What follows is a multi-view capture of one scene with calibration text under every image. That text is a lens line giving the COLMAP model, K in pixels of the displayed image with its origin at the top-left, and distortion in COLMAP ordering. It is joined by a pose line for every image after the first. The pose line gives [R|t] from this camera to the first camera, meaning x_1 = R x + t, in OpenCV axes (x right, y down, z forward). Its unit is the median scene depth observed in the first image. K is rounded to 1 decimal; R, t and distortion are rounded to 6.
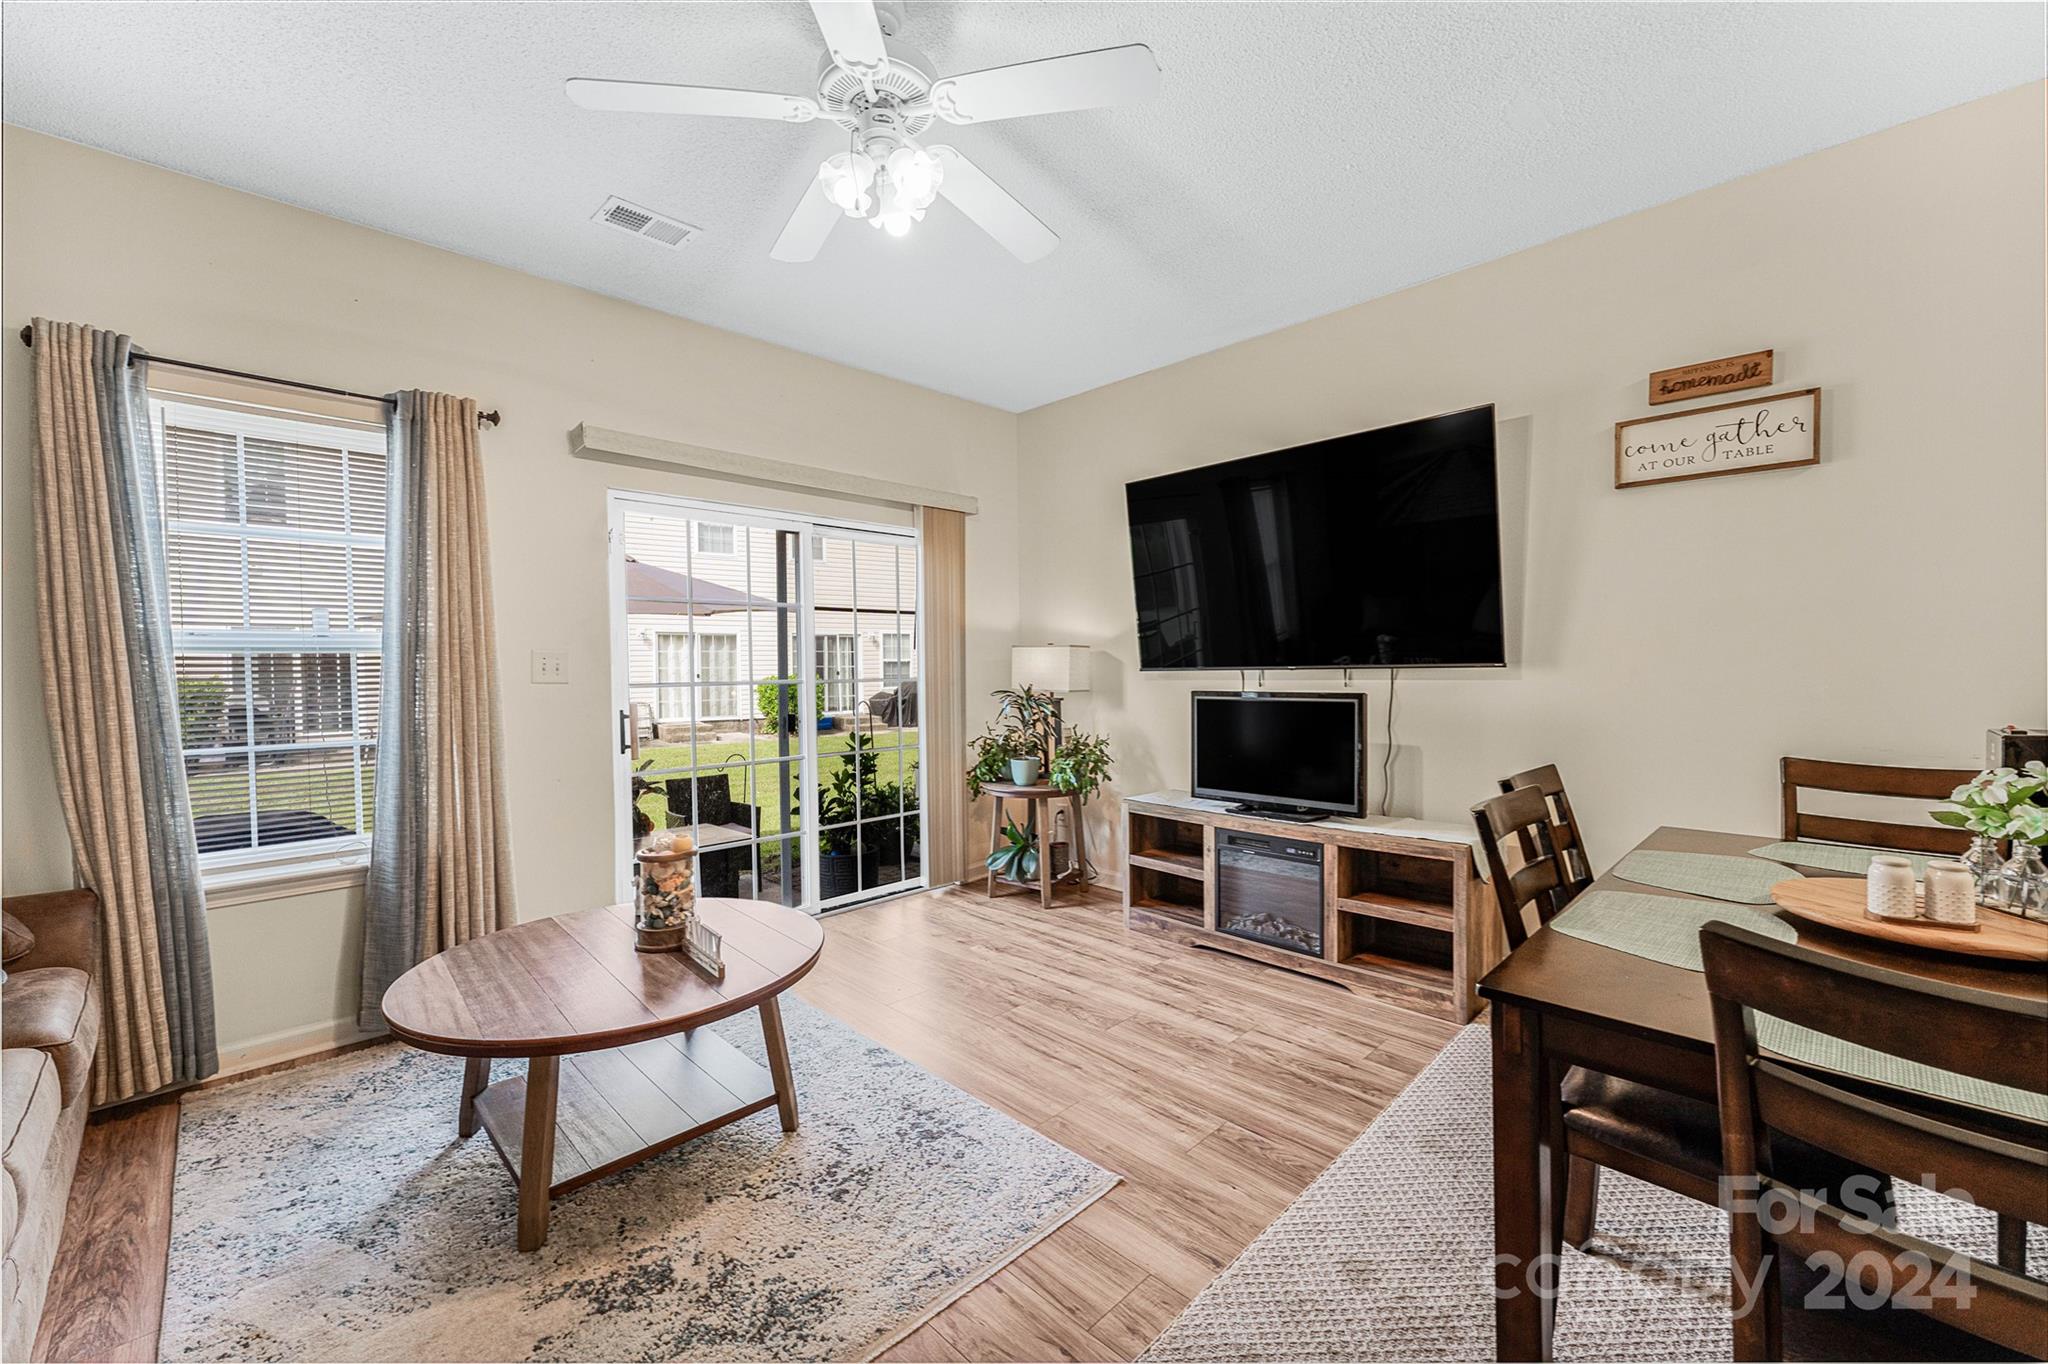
lens RADIAL K [[814.6, 0, 1034.1], [0, 814.6, 681.2], [0, 0, 1]] dist [0.001330, -0.001006]
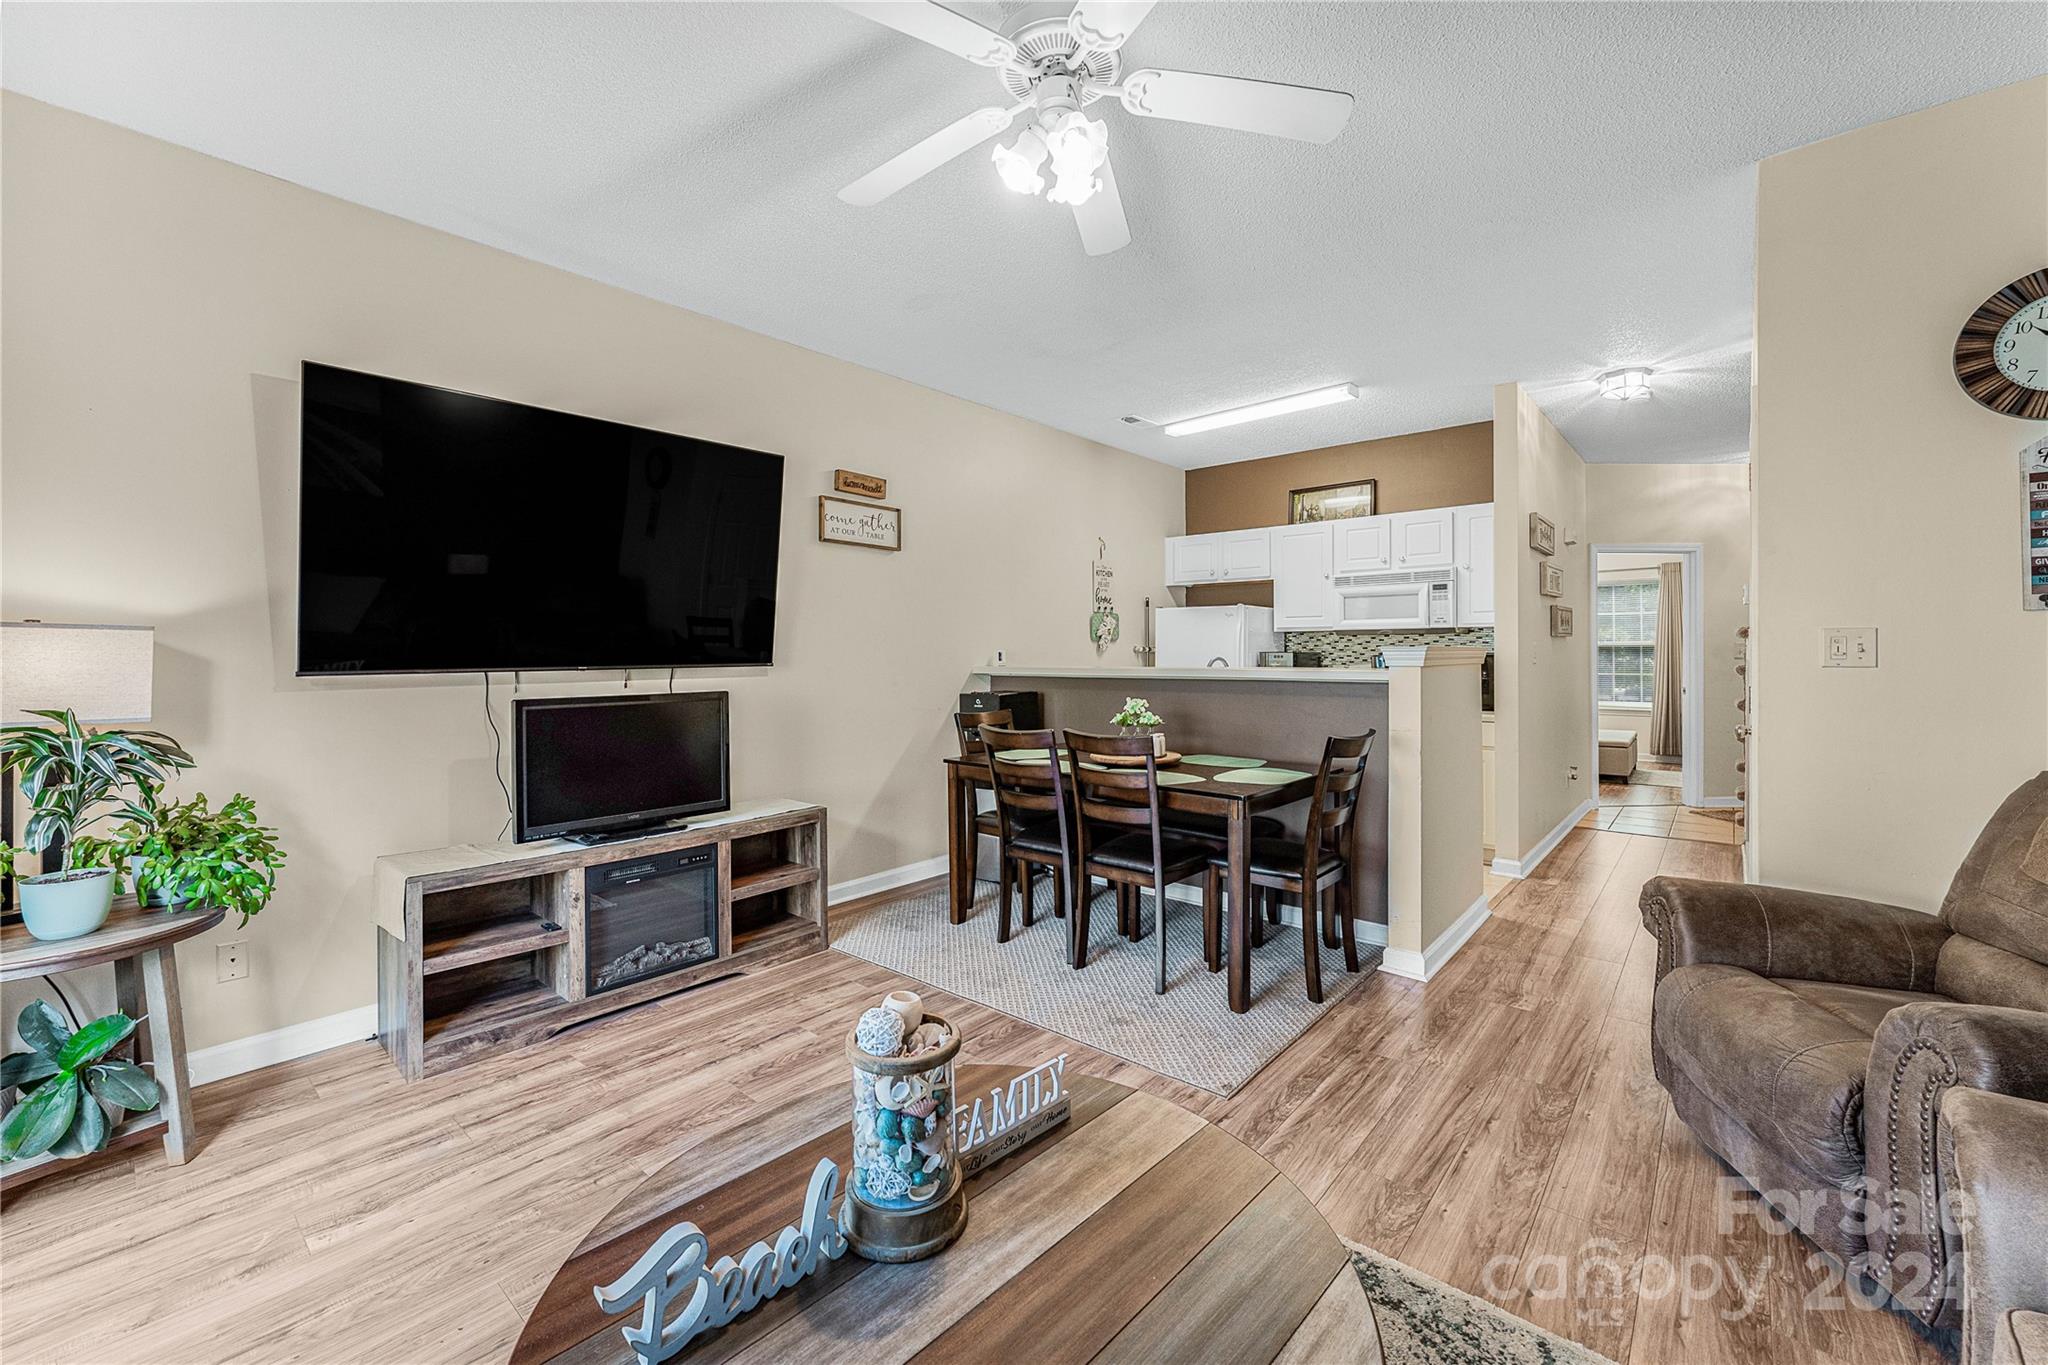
lens RADIAL K [[814.6, 0, 1039.5], [0, 814.6, 664.2], [0, 0, 1]] dist [0.001330, -0.001006]
pose [[-0.081574, -0.003152, 0.996662, -0.683092], [0.021713, 0.999752, 0.004939, -0.017594], [-0.996431, 0.022043, -0.081485, 0.683864]]
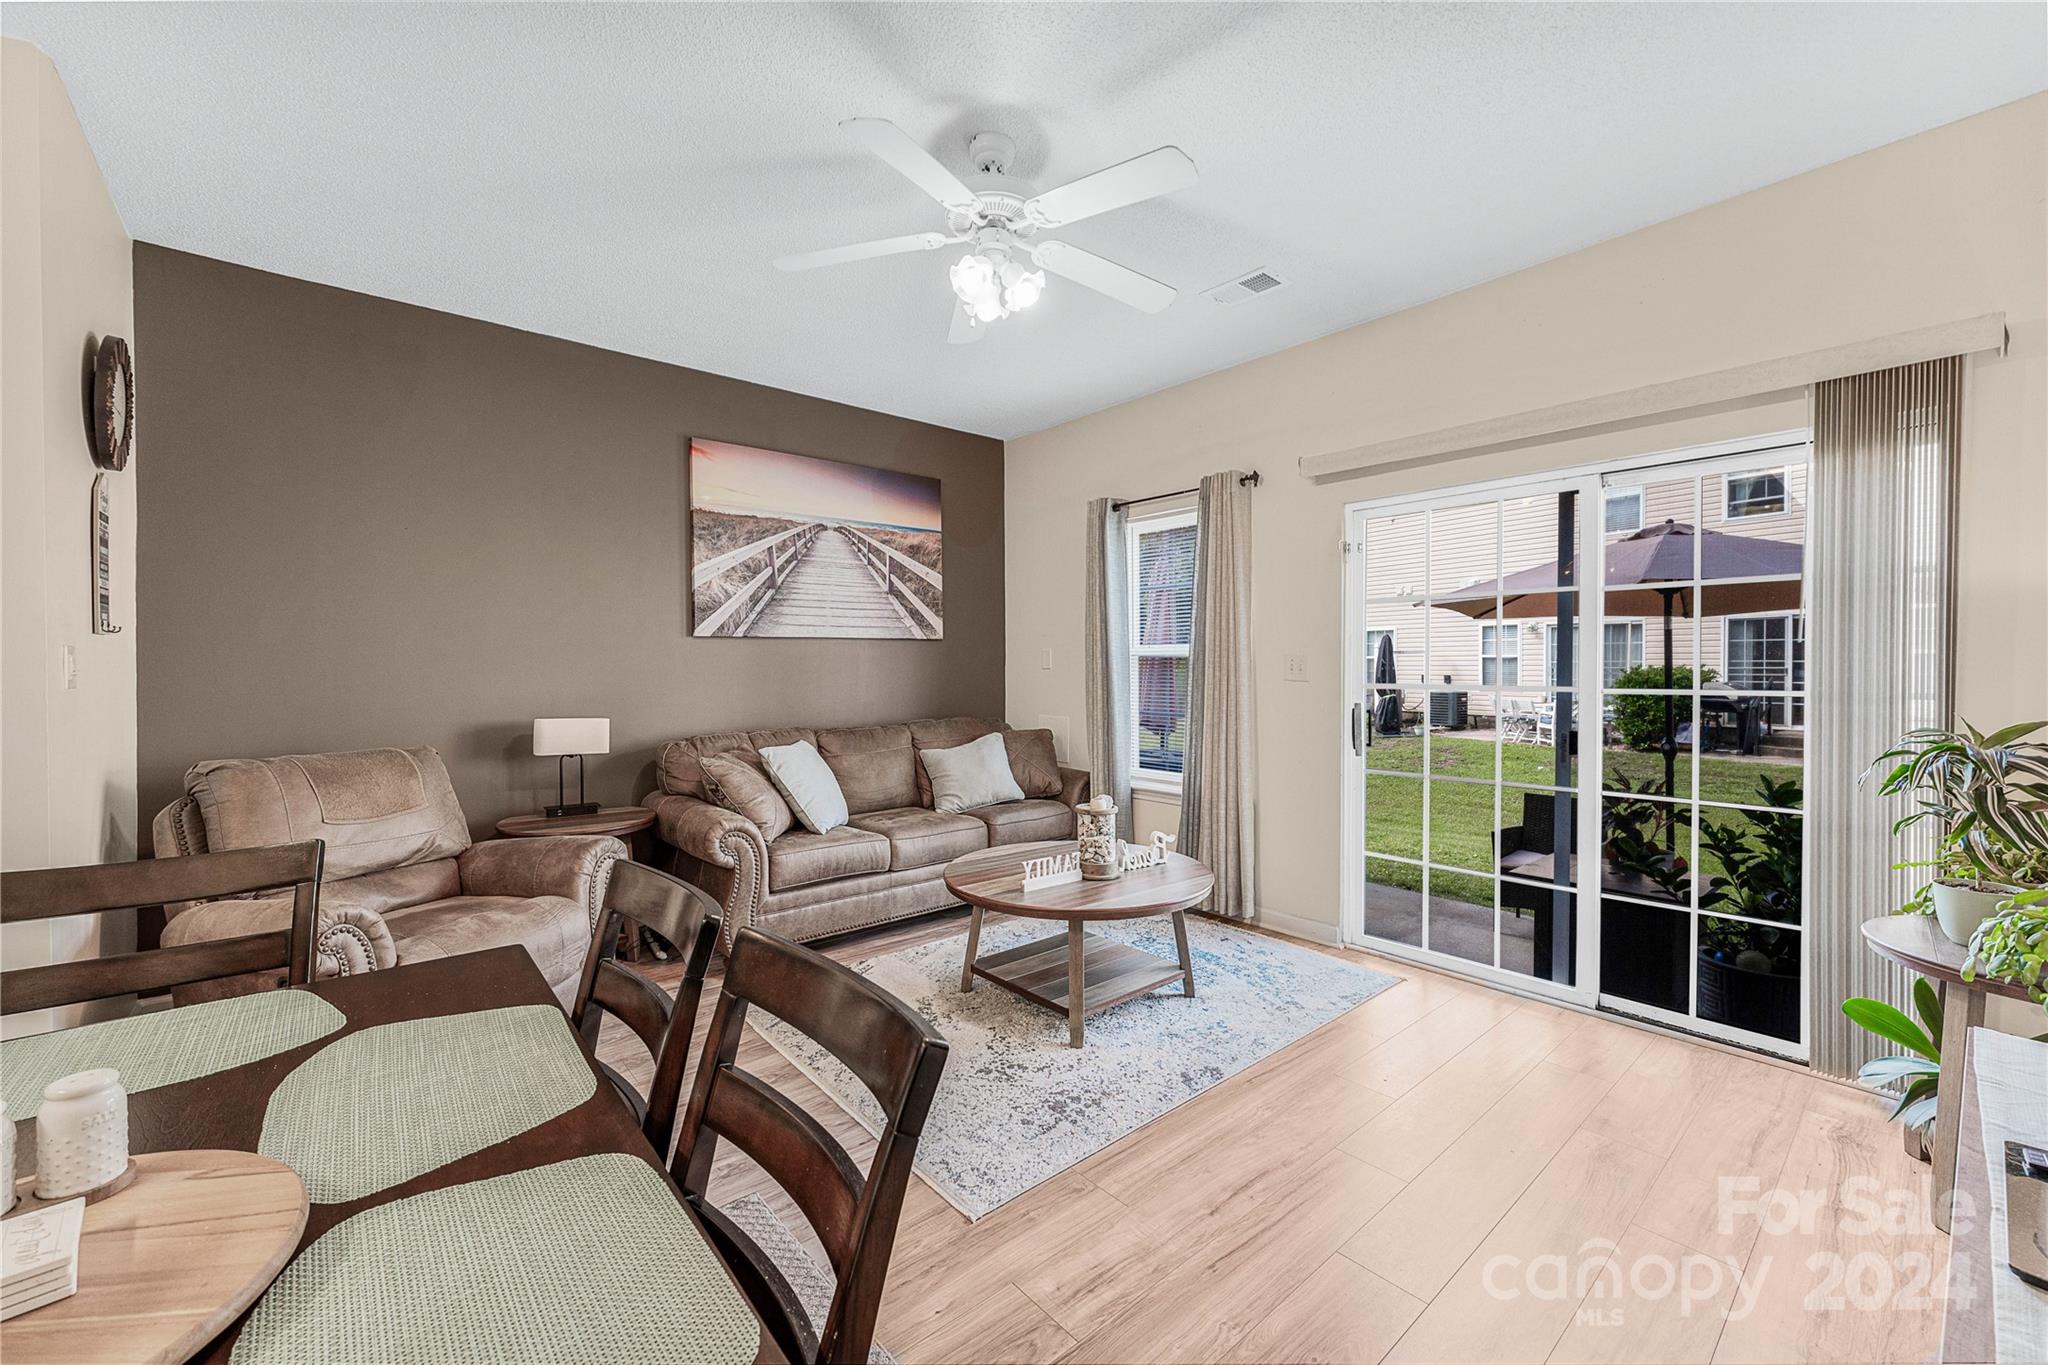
lens RADIAL K [[814.6, 0, 1015.6], [0, 814.6, 679.6], [0, 0, 1]] dist [0.001330, -0.001006]
pose [[-0.087448, 0.031882, -0.995659, 0.654437], [-0.014622, 0.999339, 0.033284, -0.034117], [0.996062, 0.017469, -0.086924, 0.710948]]
